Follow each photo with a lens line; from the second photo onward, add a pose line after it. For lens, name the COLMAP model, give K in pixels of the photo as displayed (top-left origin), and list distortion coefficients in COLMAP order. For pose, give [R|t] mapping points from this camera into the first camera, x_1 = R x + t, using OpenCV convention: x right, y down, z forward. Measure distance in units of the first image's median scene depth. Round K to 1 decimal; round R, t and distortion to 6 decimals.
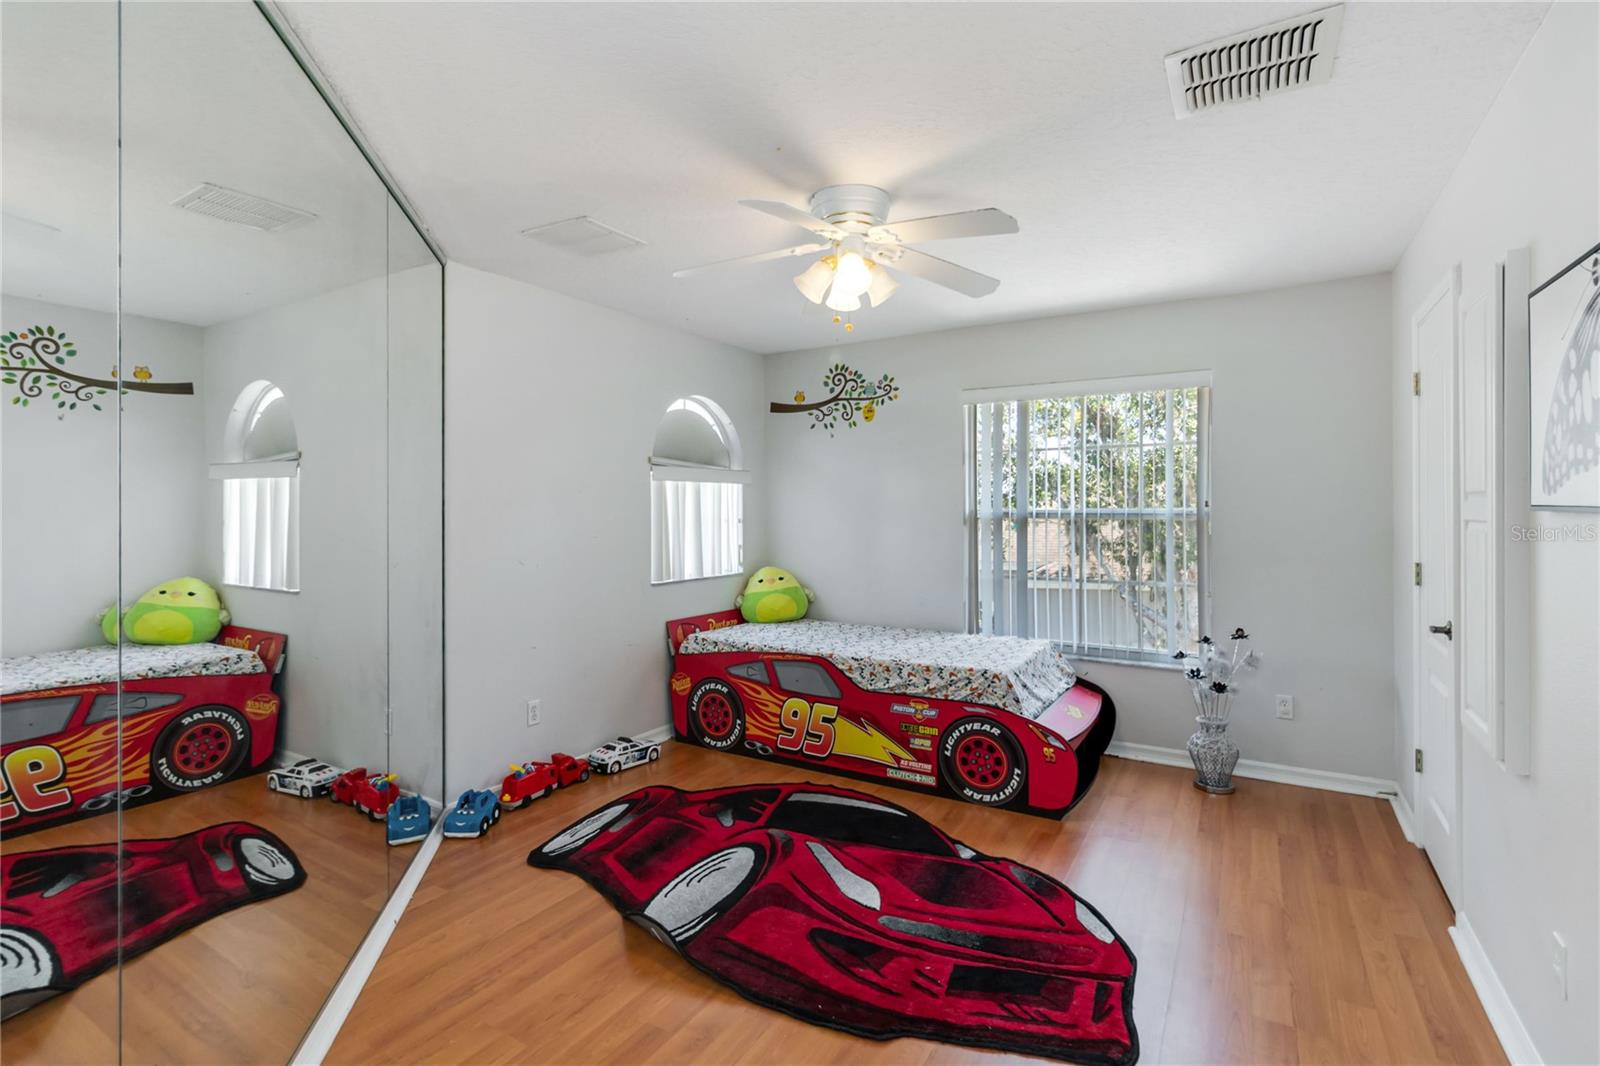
lens RADIAL K [[759.7, 0, 806.0], [0, 759.7, 512.1], [0, 0, 1]] dist [0.088051, -0.000119]
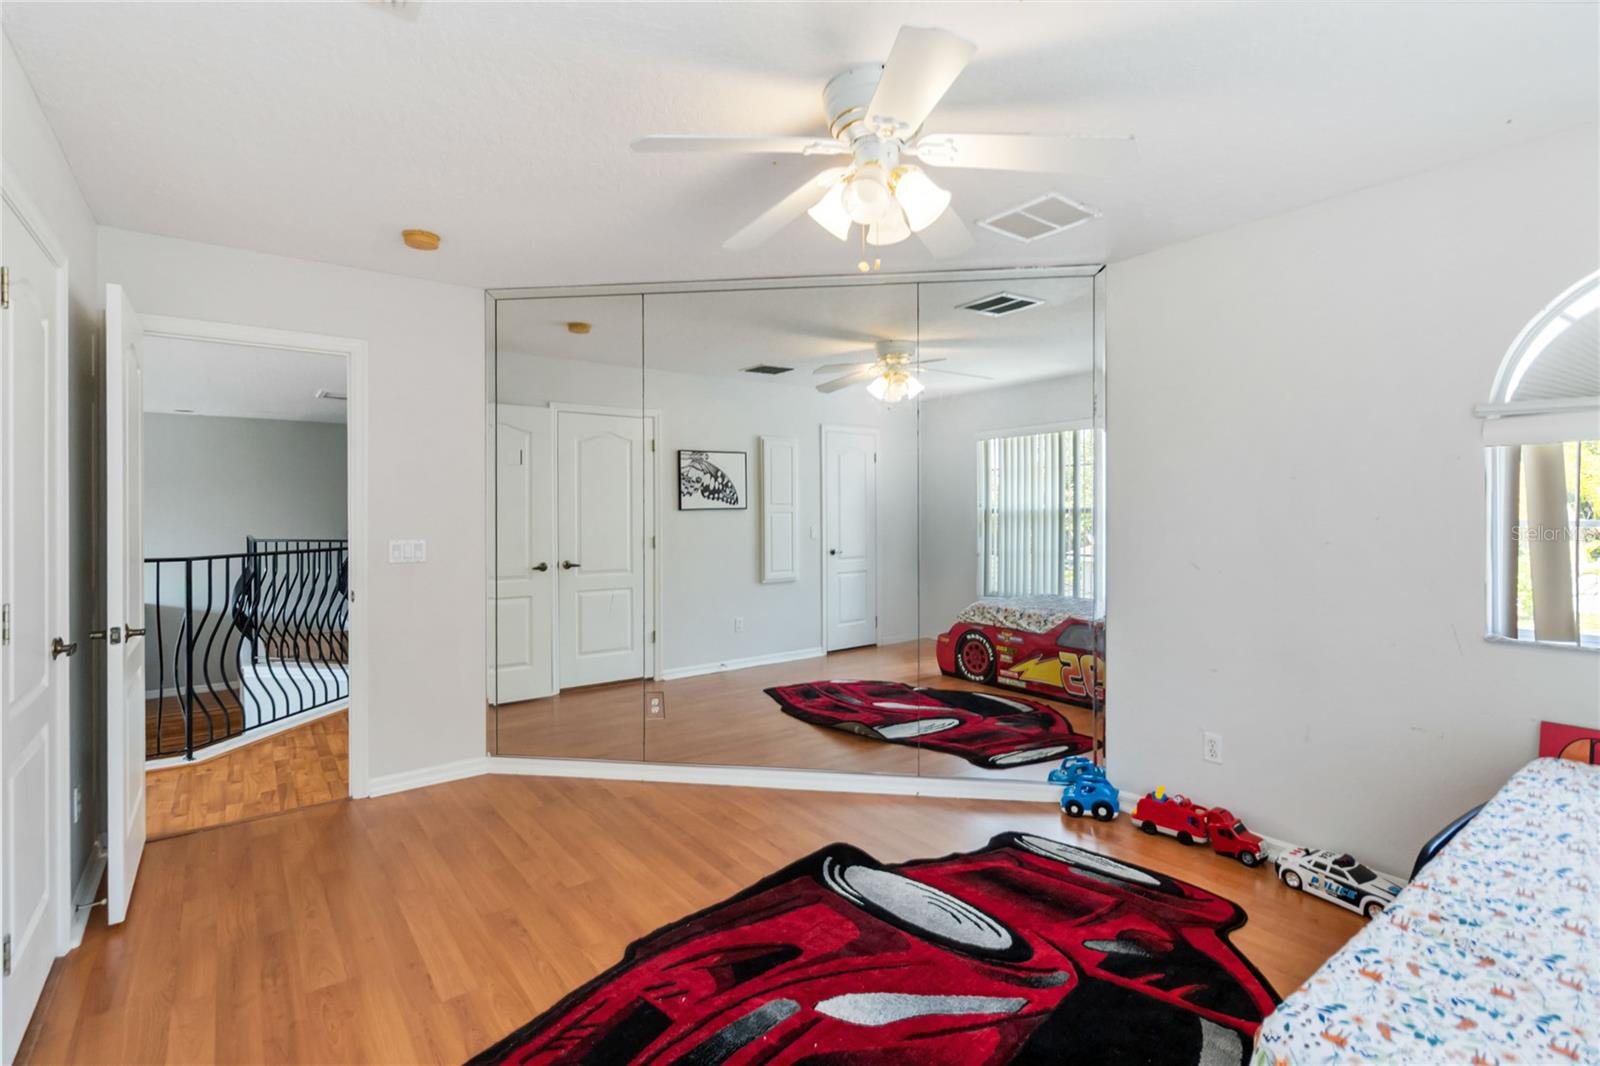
lens RADIAL K [[759.7, 0, 806.0], [0, 759.7, 512.1], [0, 0, 1]] dist [0.088051, -0.000119]
pose [[-0.380002, -0.006229, -0.924965, 0.773941], [0.020478, 0.999676, -0.015145, 0.013063], [0.924759, -0.024697, -0.379751, 1.196284]]
